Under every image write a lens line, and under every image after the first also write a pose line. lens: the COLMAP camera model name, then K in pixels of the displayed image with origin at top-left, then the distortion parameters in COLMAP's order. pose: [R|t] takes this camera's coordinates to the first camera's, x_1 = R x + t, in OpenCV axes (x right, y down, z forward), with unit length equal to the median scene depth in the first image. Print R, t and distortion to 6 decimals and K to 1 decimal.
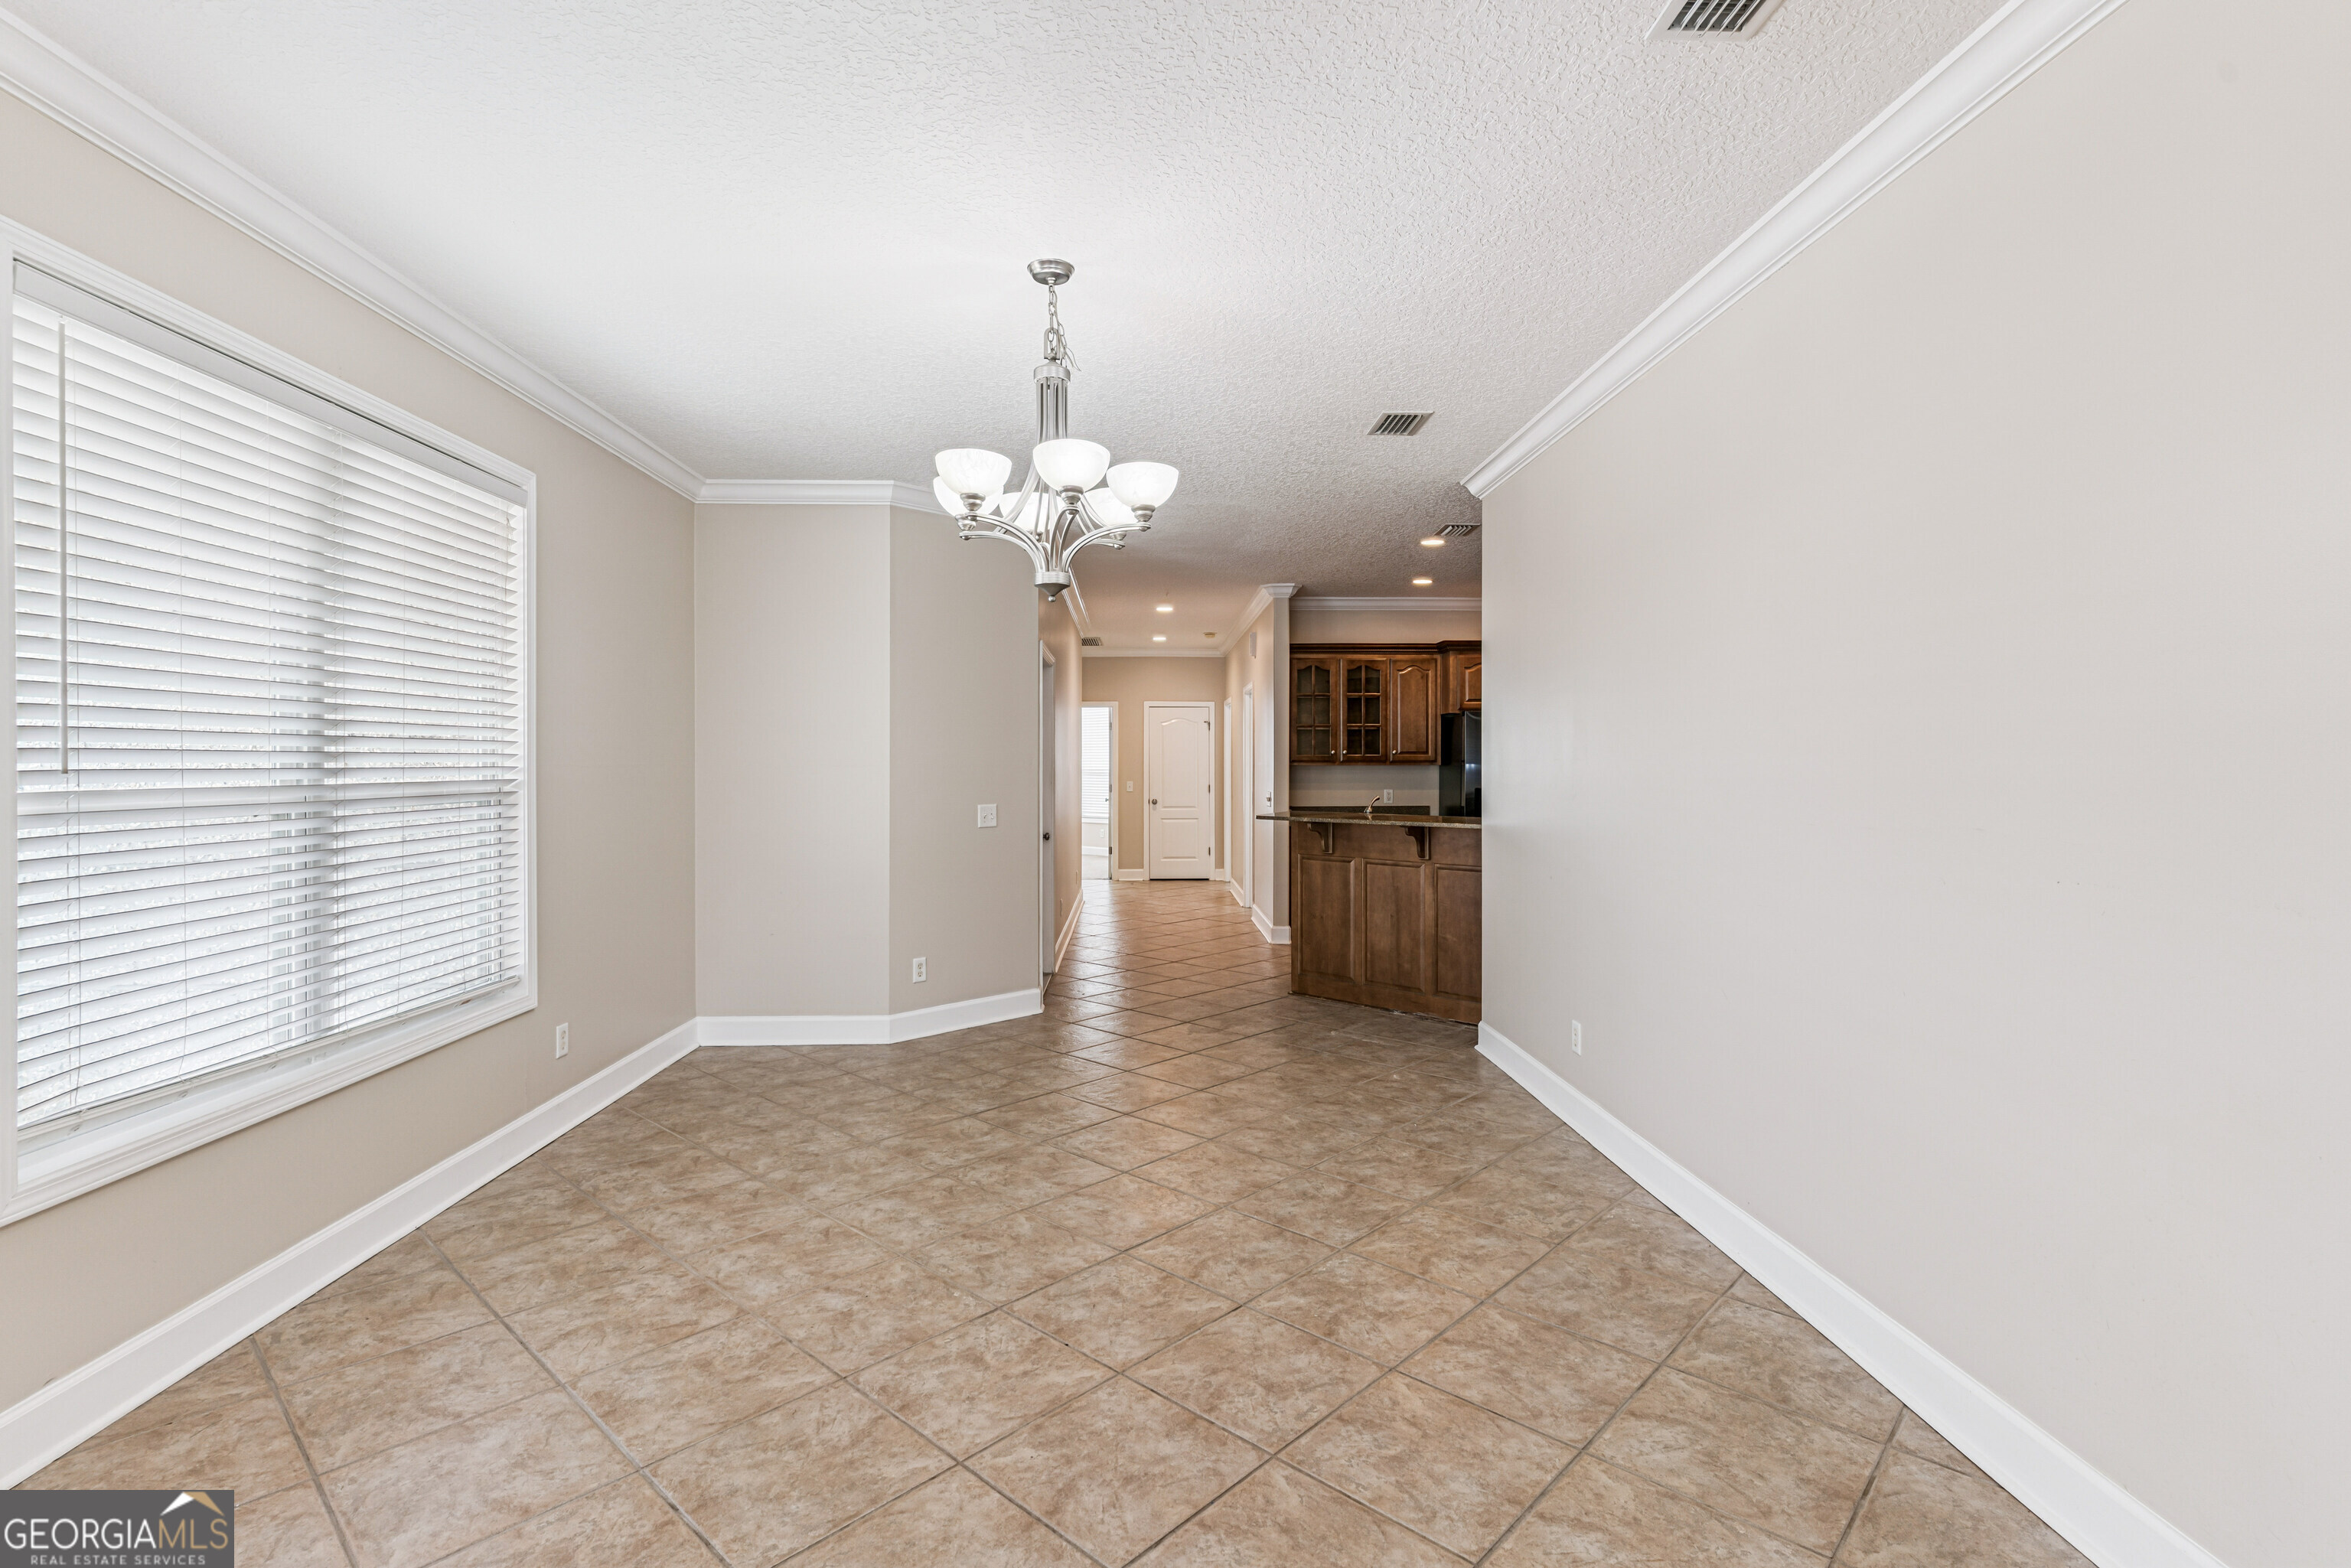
lens RADIAL K [[1118.6, 0, 1167.0], [0, 1118.6, 773.8], [0, 0, 1]] dist [0.001933, -0.000040]
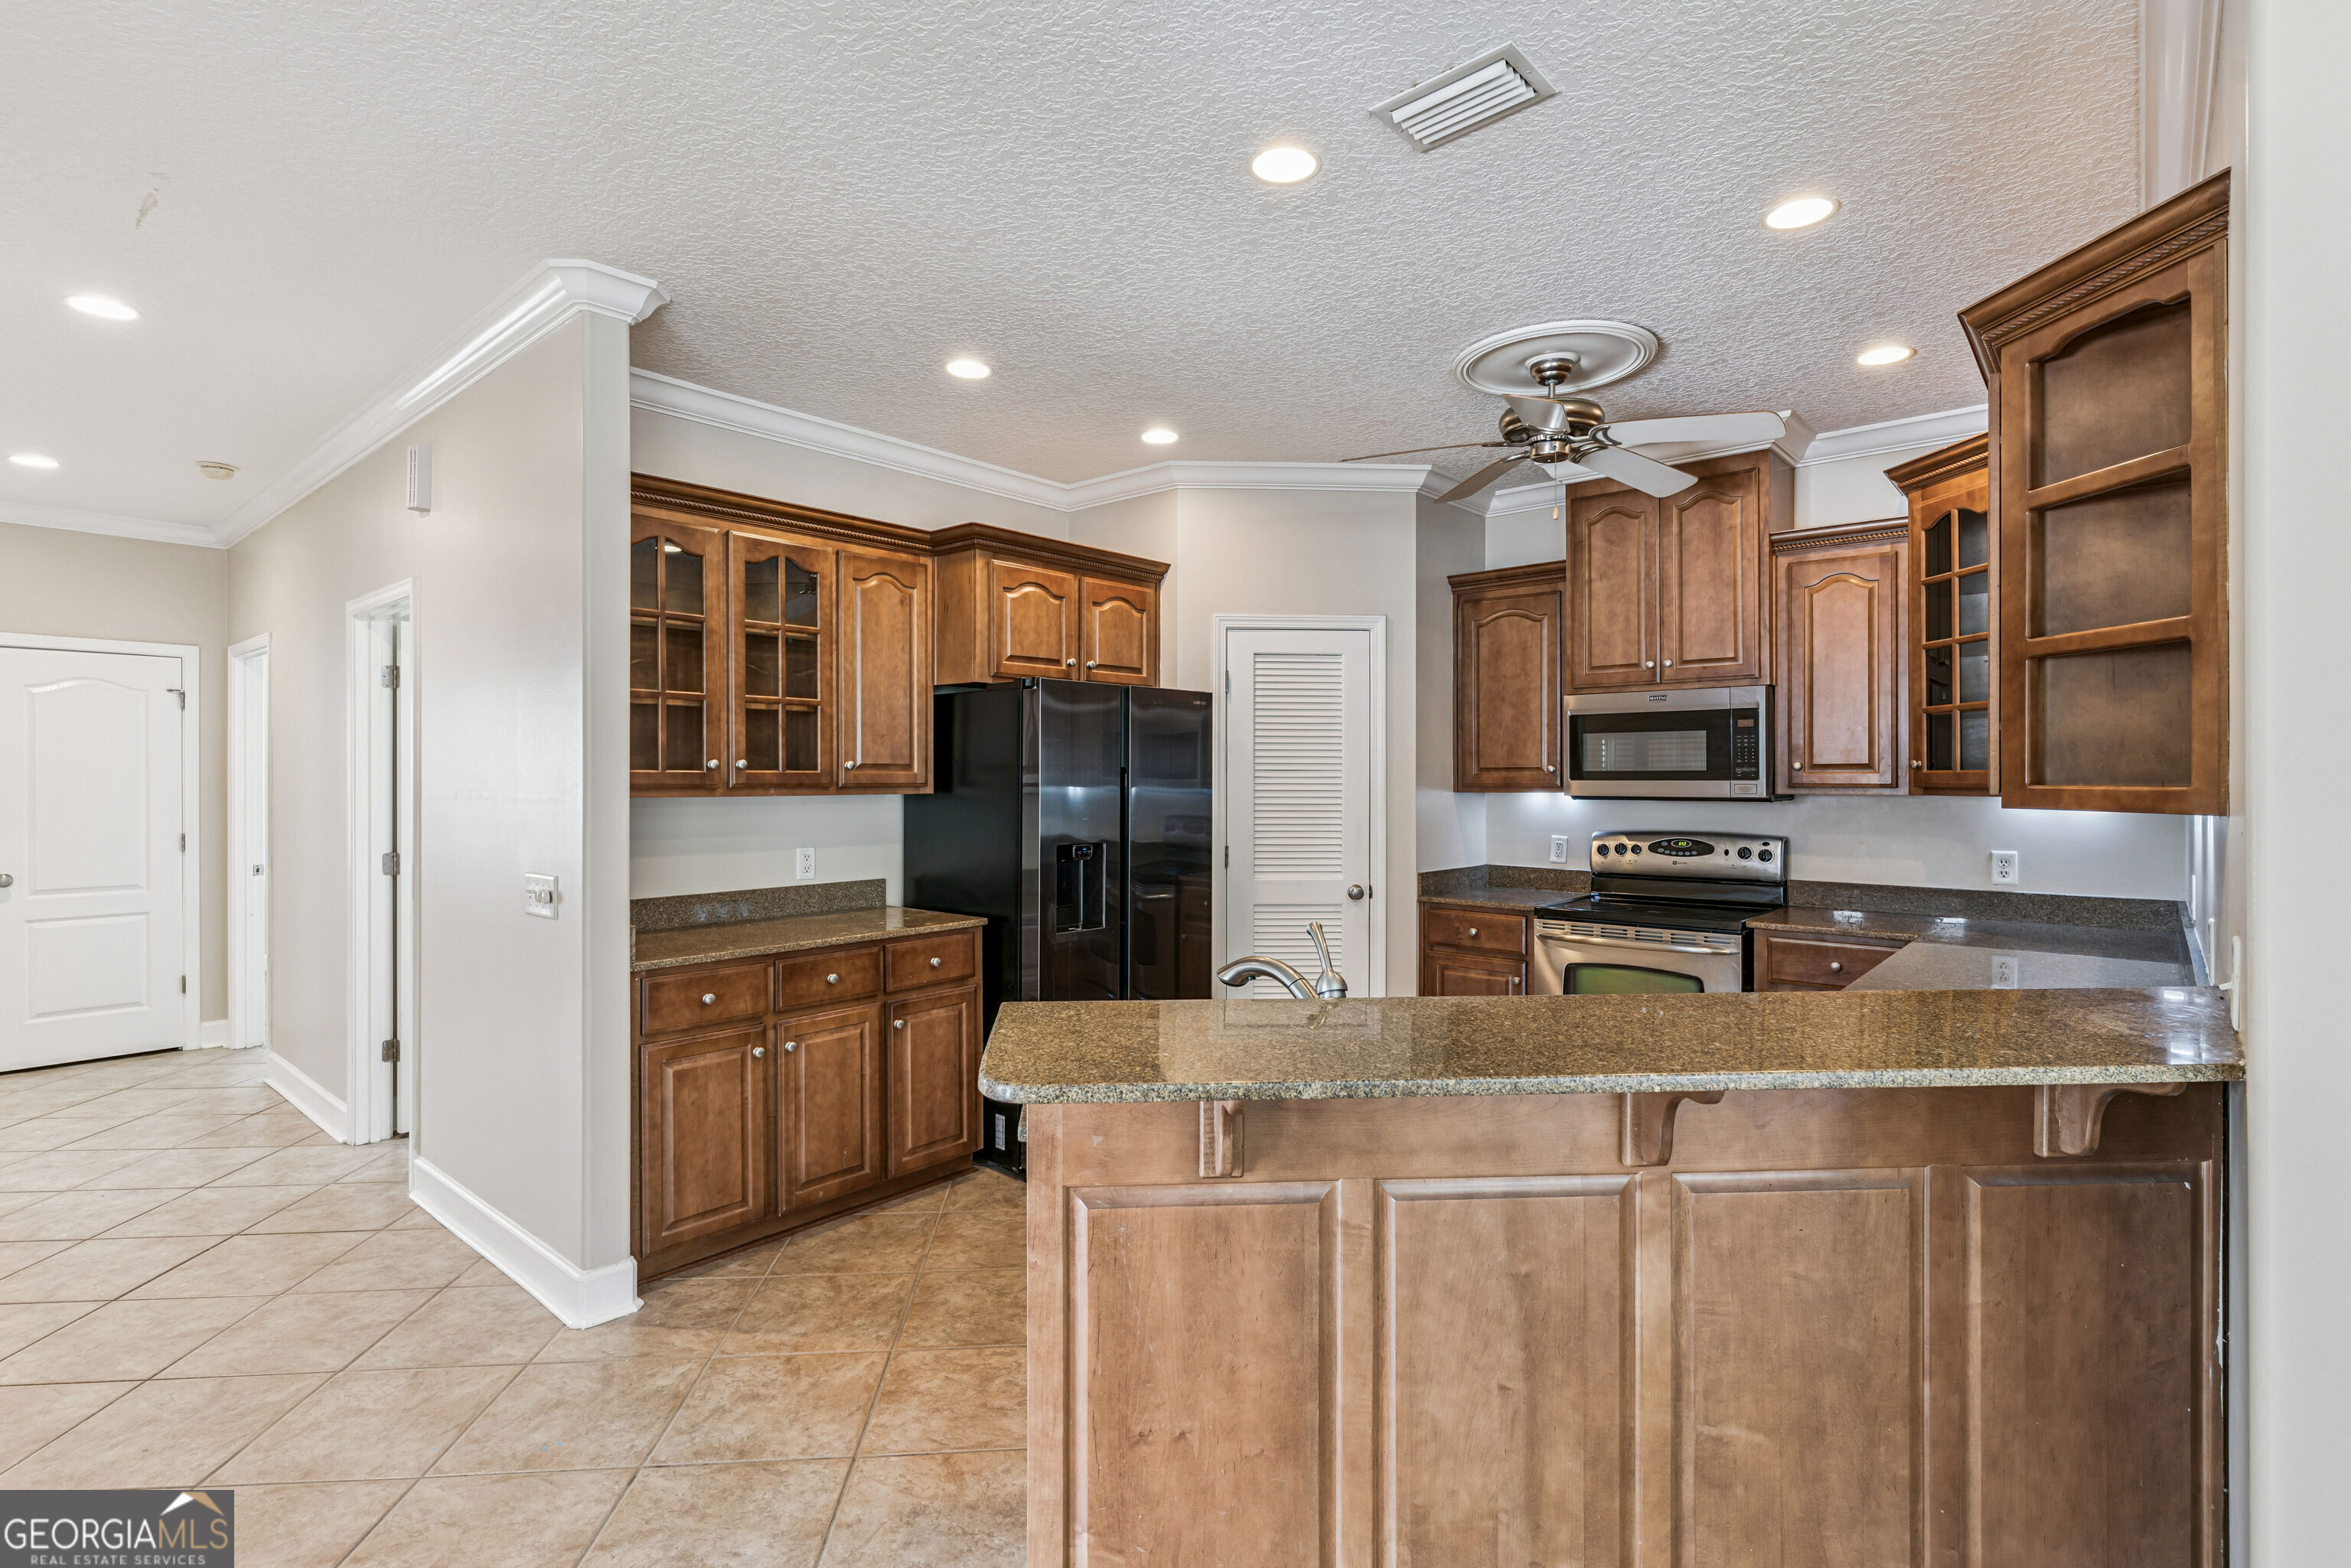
lens RADIAL K [[1118.6, 0, 1181.8], [0, 1118.6, 778.1], [0, 0, 1]] dist [0.001933, -0.000040]
pose [[0.675705, 0.000180, 0.737172, -0.031933], [0.005997, 0.999966, -0.005742, -0.010935], [-0.737148, 0.008301, 0.675680, 0.608984]]
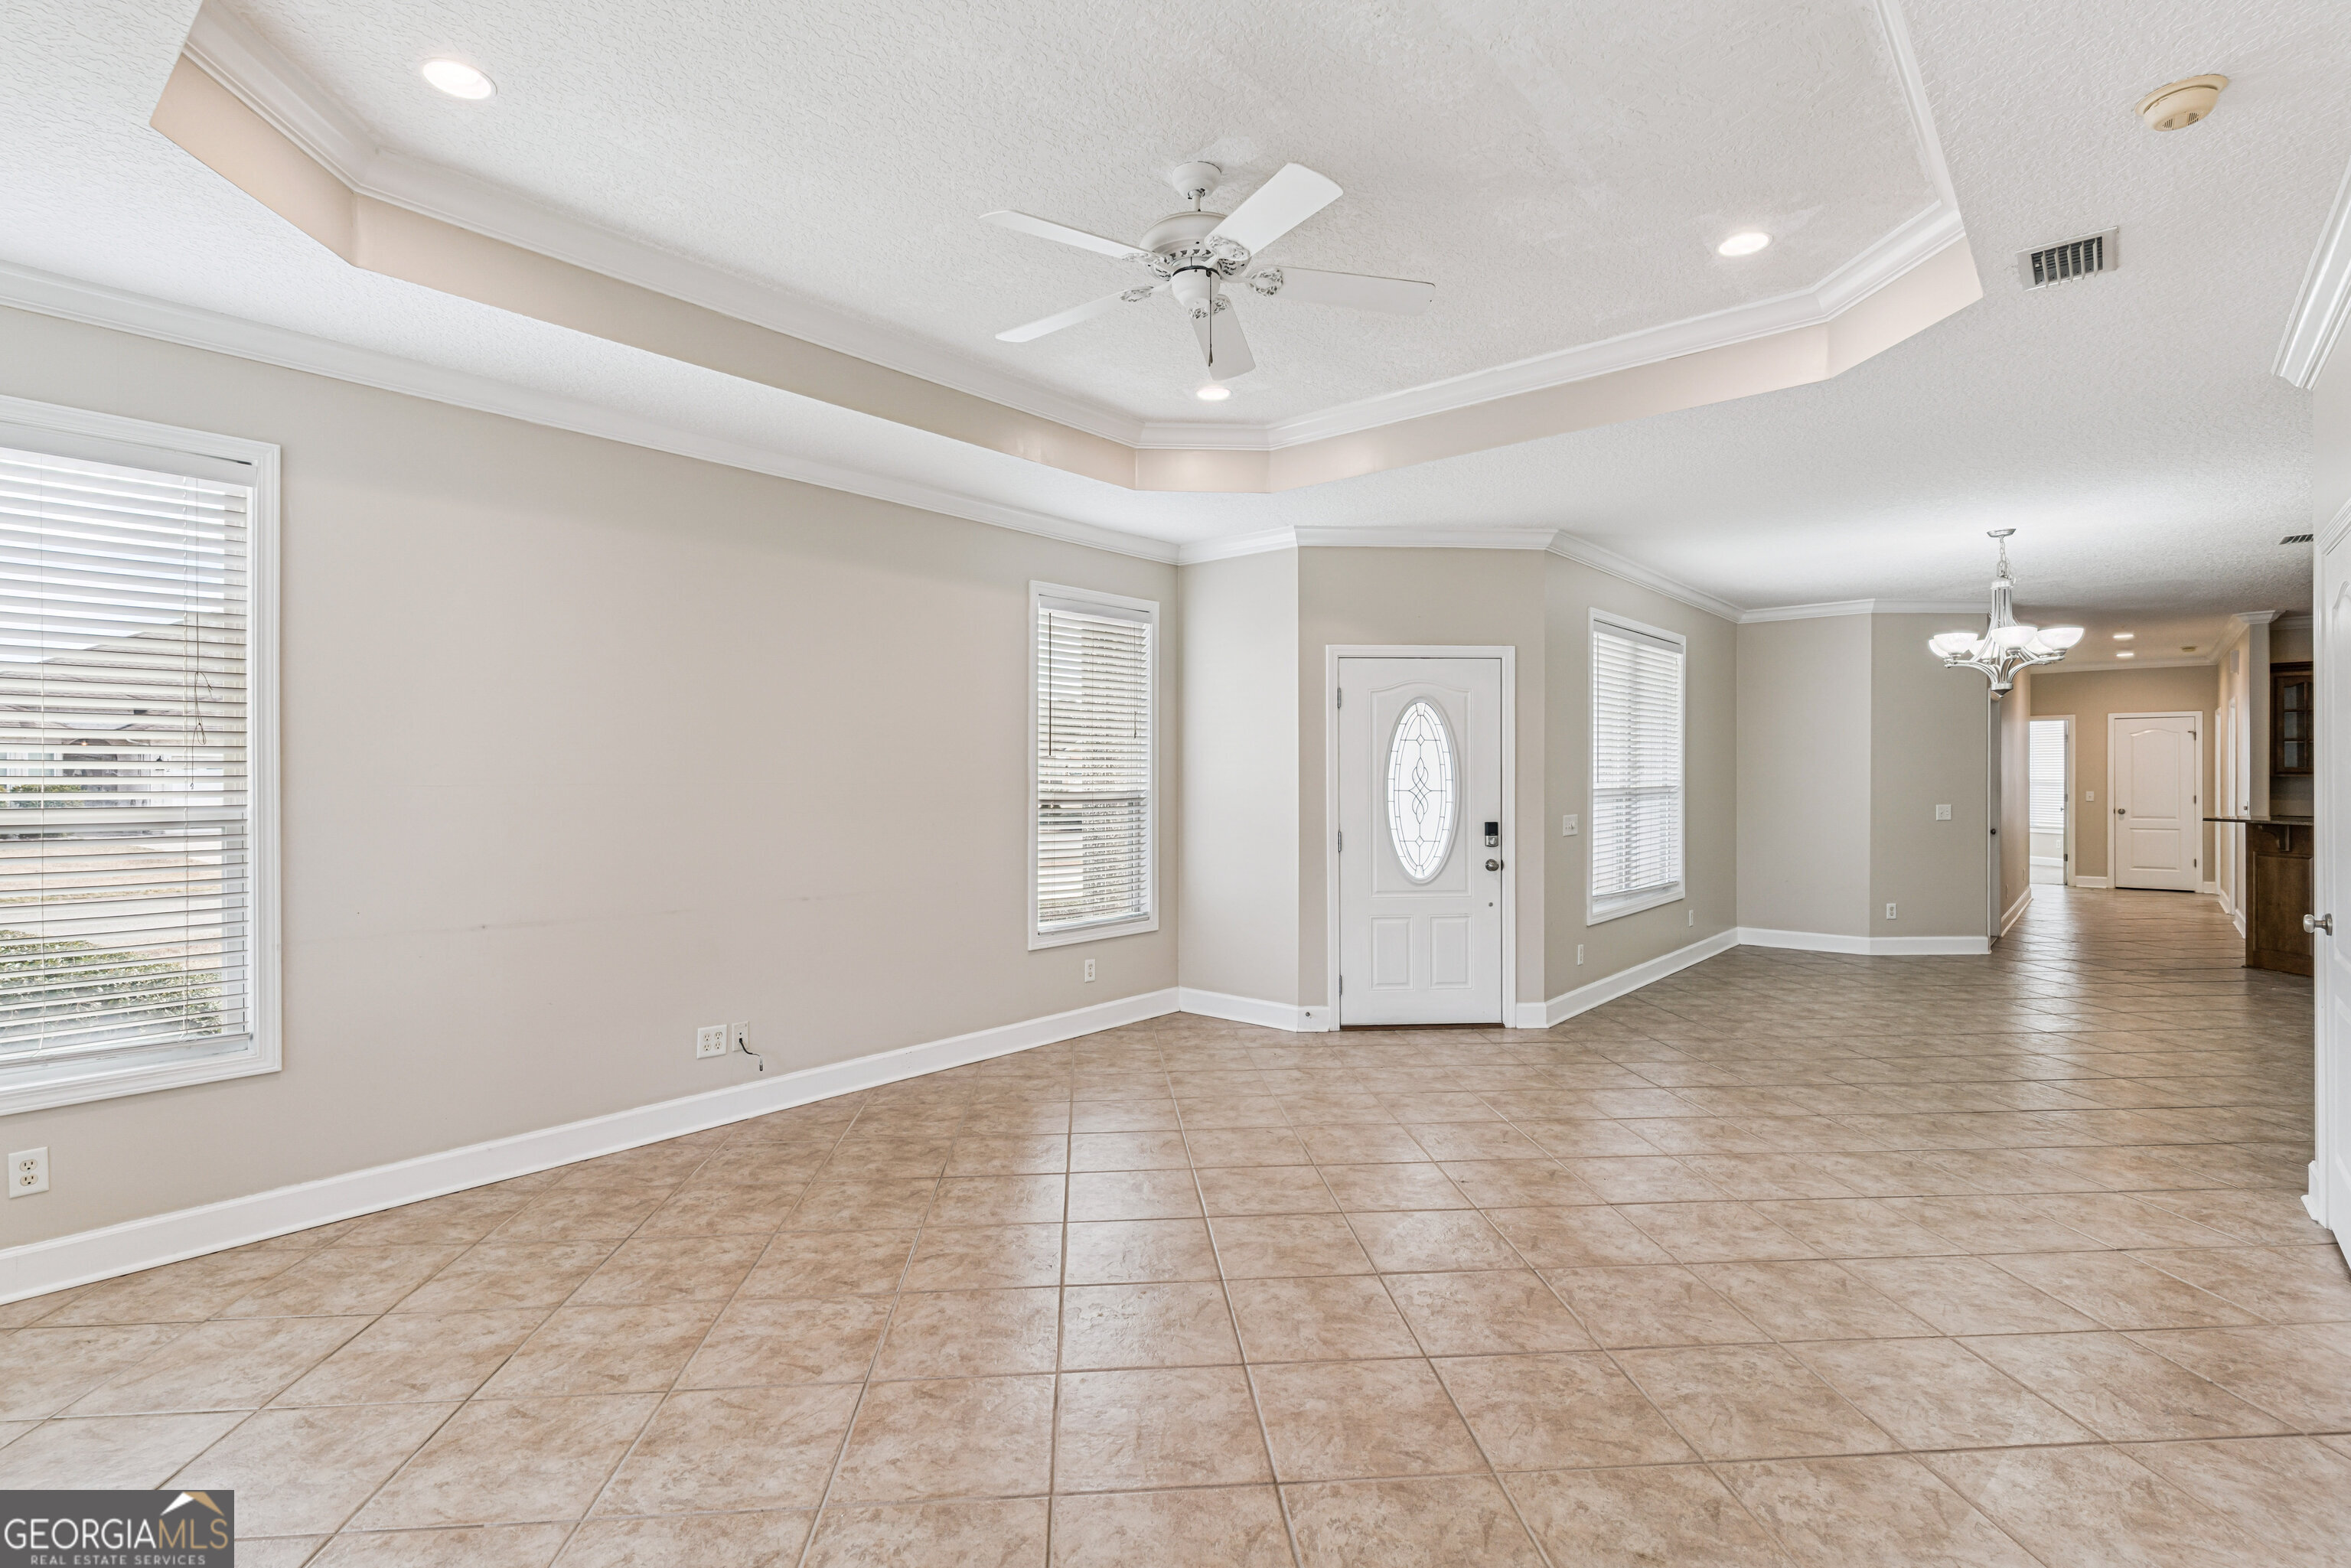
lens RADIAL K [[1118.6, 0, 1159.0], [0, 1118.6, 779.0], [0, 0, 1]] dist [0.001933, -0.000040]
pose [[0.736968, 0.001023, -0.675927, 0.047904], [-0.002869, 0.999995, -0.001615, -0.000624], [0.675921, 0.003130, 0.736967, -0.512413]]
